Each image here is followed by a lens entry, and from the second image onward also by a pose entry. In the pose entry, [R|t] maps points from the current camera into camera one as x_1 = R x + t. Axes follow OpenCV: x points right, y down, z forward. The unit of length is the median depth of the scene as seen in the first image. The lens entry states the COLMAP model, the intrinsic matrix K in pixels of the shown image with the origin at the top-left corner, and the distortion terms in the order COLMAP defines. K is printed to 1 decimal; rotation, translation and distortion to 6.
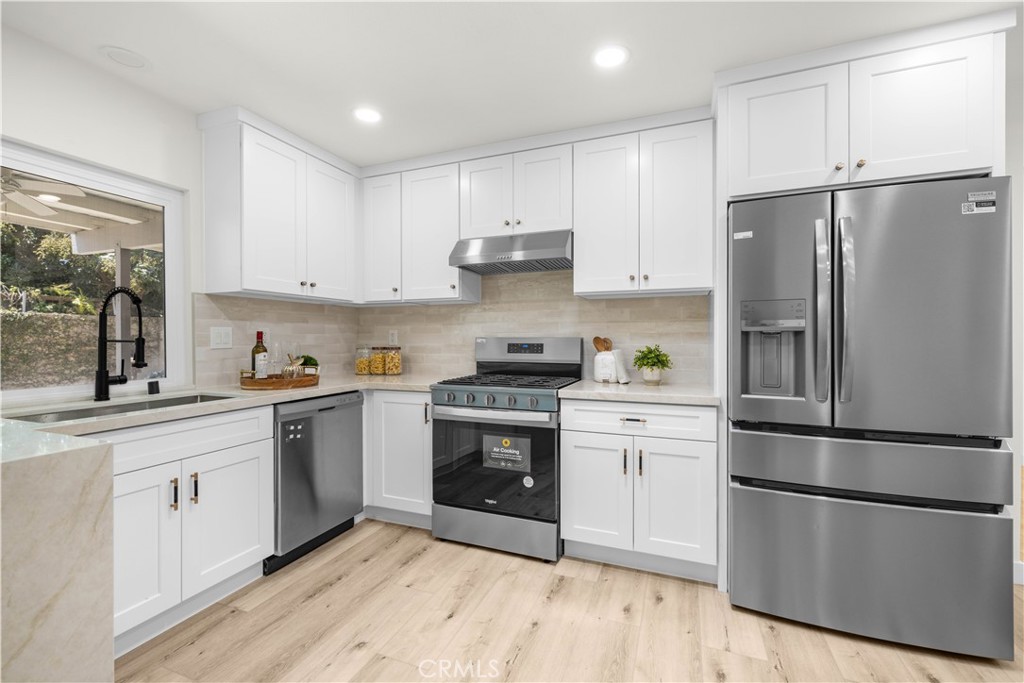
lens RADIAL K [[433.2, 0, 515.3], [0, 433.2, 338.7], [0, 0, 1]] dist [0.001218, 0.000741]
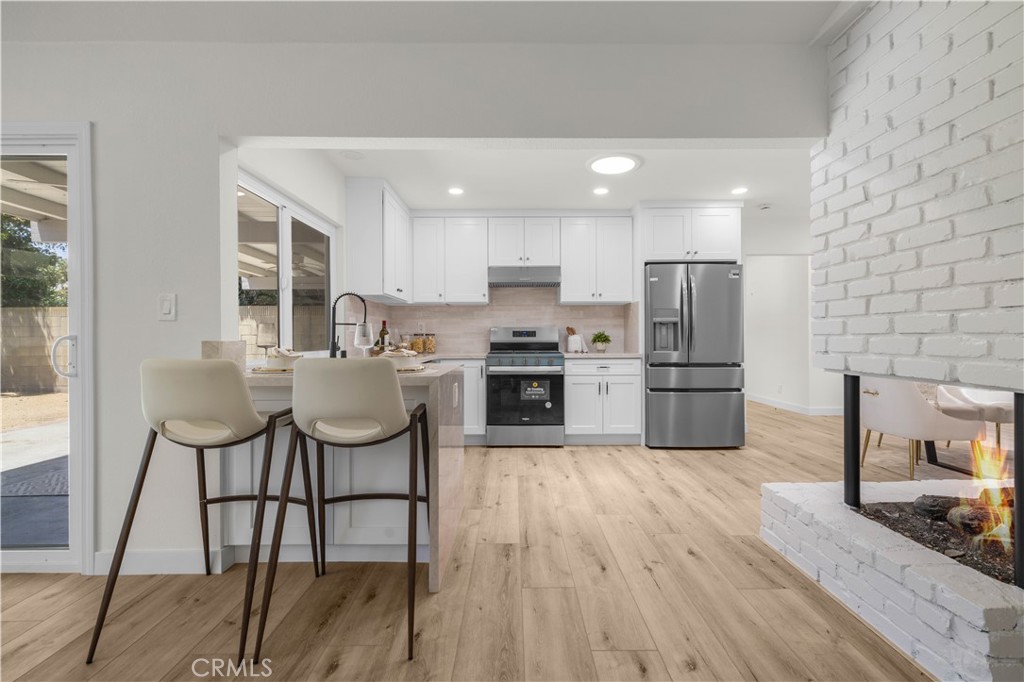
lens RADIAL K [[433.2, 0, 516.2], [0, 433.2, 336.6], [0, 0, 1]] dist [0.001218, 0.000741]
pose [[0.929981, 0.001214, 0.367605, -0.754473], [0.001693, 0.999970, -0.007585, 0.055378], [-0.367603, 0.007677, 0.929951, -0.639787]]
